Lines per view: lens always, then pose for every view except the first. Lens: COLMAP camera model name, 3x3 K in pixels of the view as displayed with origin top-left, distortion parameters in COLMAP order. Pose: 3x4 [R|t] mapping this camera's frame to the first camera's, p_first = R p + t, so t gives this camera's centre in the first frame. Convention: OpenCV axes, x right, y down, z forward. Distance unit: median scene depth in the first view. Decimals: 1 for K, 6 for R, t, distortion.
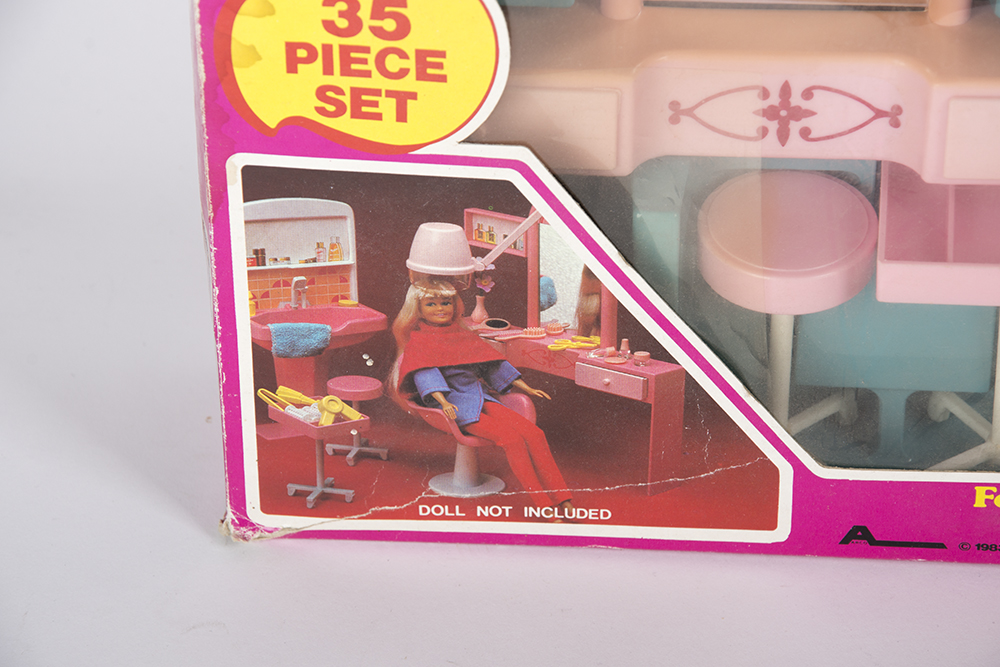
lens RADIAL K [[4087.5, 0, 499.8], [0, 4087.5, 336.5], [0, 0, 1]] dist [1.178982, 0.000000]
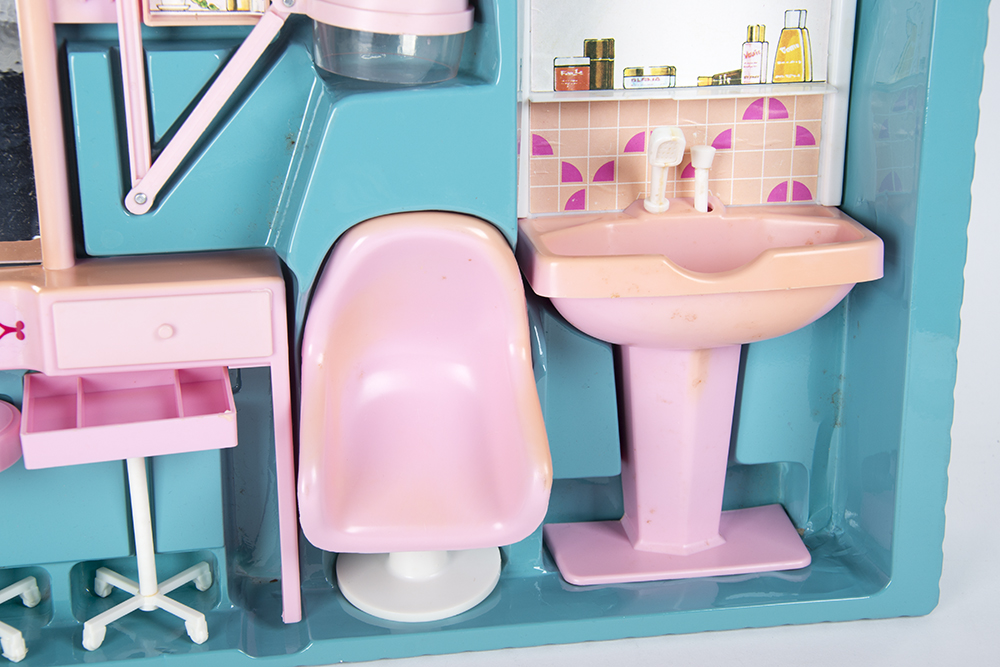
lens RADIAL K [[1688.0, 0, 500.9], [0, 1688.0, 336.2], [0, 0, 1]] dist [0.204455, 0.000000]
pose [[0.974057, -0.073456, 0.214048, 0.126961], [0.133743, 0.949853, -0.282651, 0.125180], [-0.182552, 0.303946, 0.935036, 0.450235]]
